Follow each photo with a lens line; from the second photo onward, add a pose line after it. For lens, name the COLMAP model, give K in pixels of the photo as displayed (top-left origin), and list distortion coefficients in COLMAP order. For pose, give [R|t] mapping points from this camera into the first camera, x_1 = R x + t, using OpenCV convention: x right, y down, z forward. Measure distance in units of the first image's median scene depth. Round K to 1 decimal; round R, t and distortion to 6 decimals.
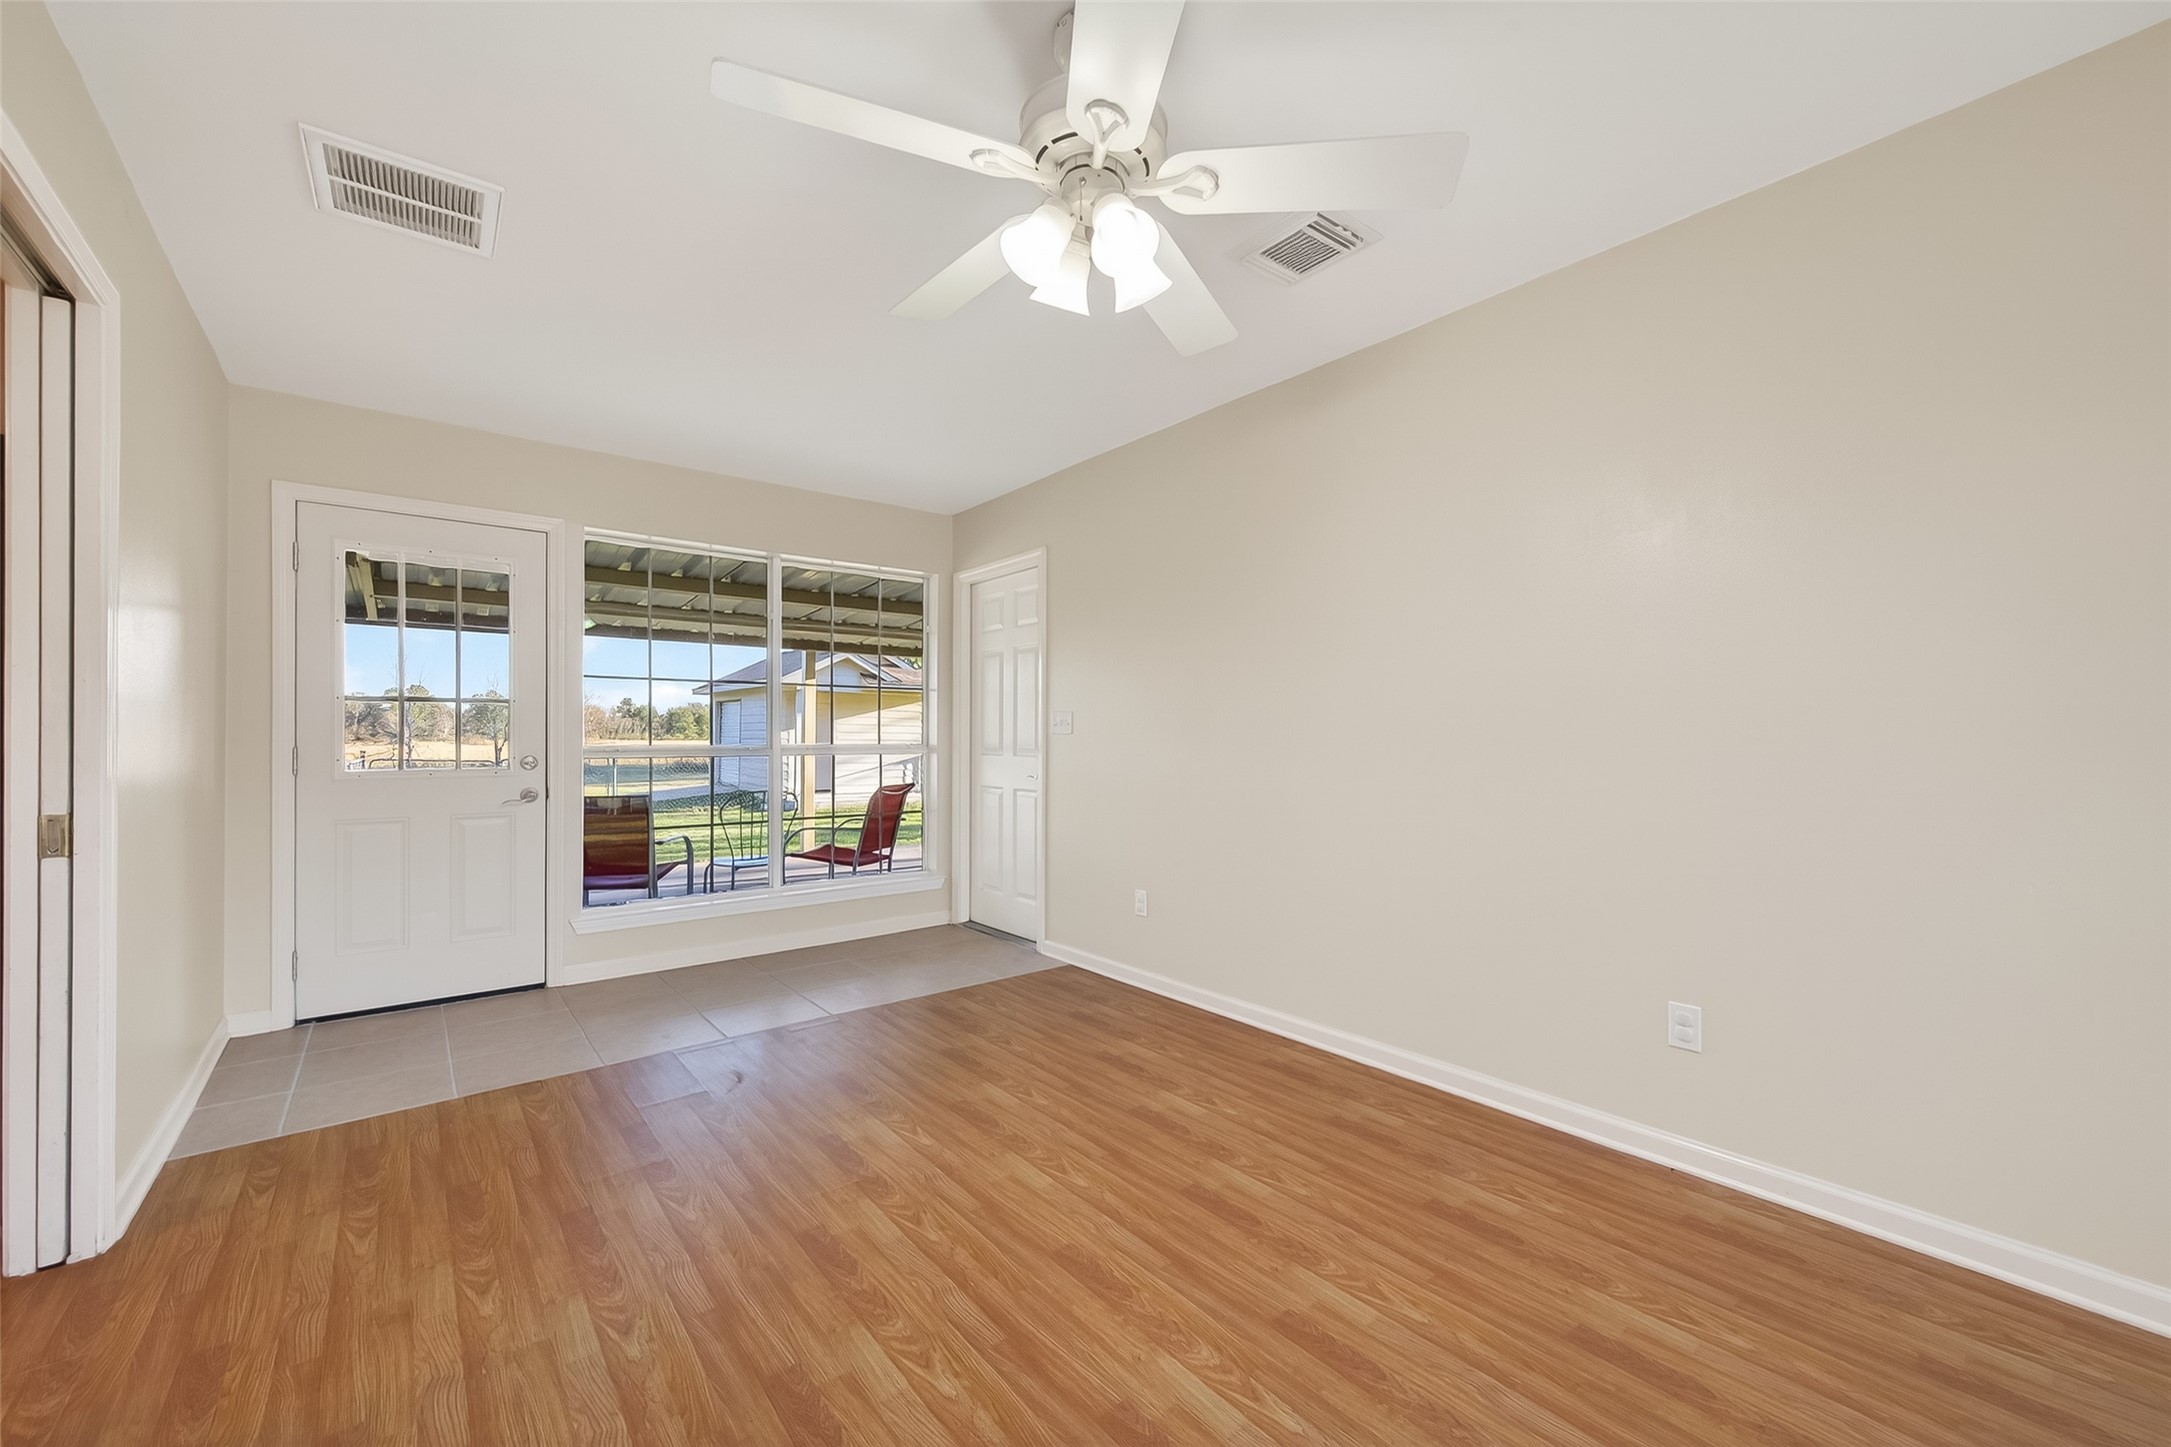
lens RADIAL K [[853.0, 0, 1081.8], [0, 853.0, 735.5], [0, 0, 1]] dist [0.000961, -0.000330]
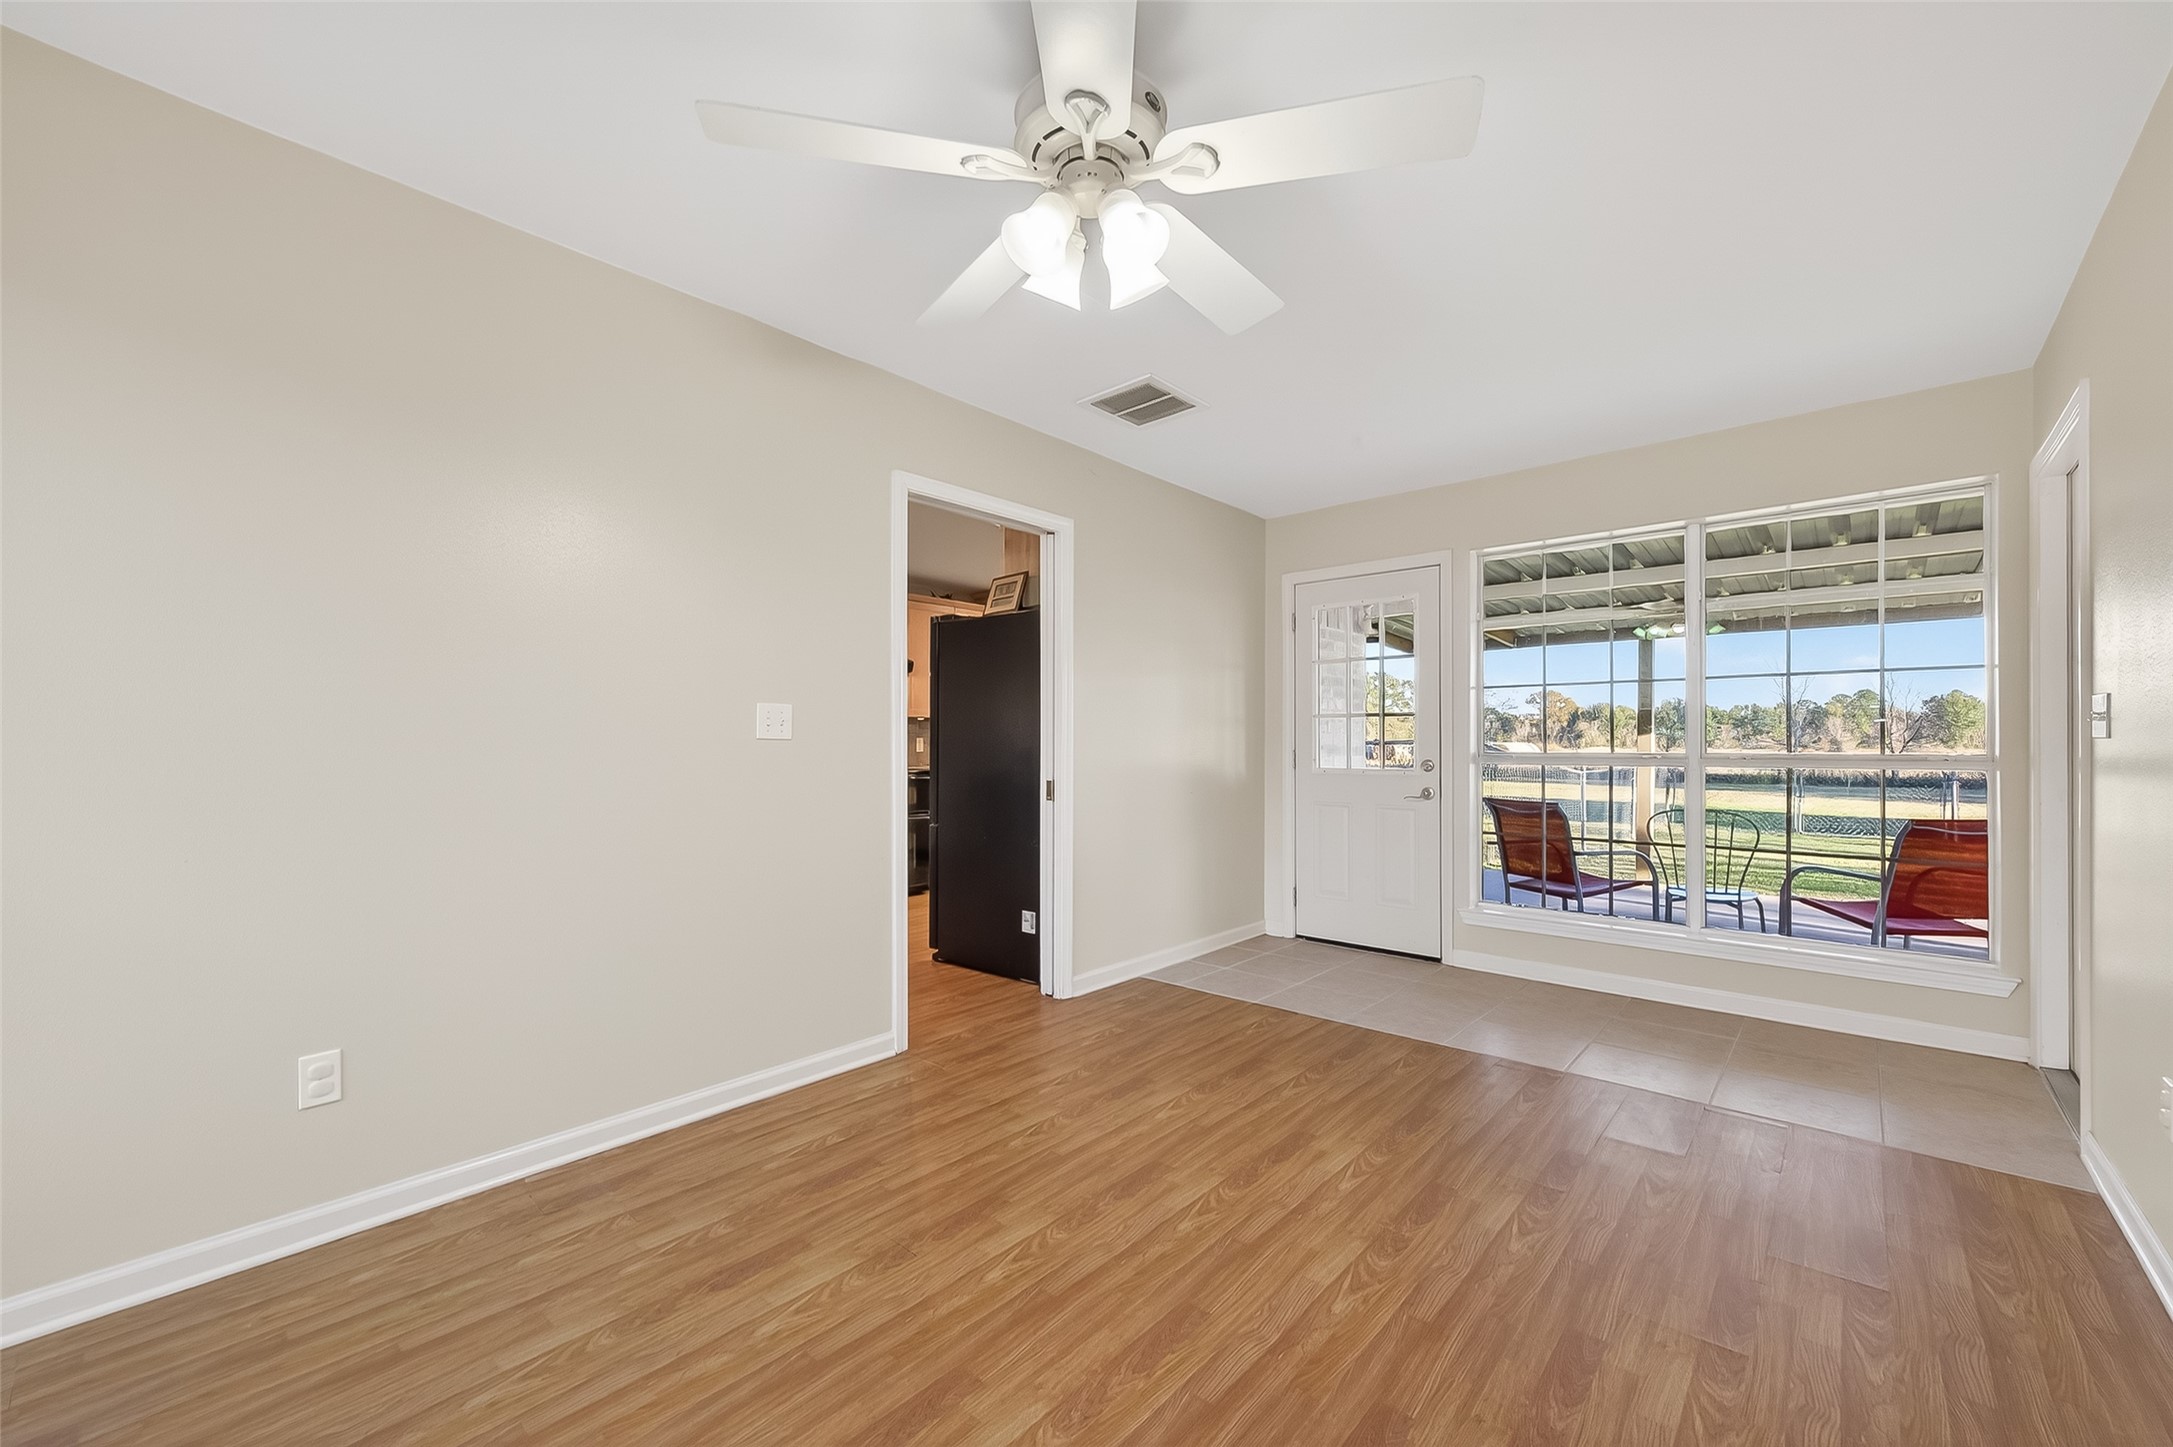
lens RADIAL K [[853.7, 0, 1100.3], [0, 853.7, 736.9], [0, 0, 1]] dist [0.000961, -0.000330]
pose [[0.175204, -0.006368, -0.984512, 0.662690], [-0.000520, 0.999978, -0.006560, 0.002807], [0.984532, 0.001661, 0.175197, 0.577606]]
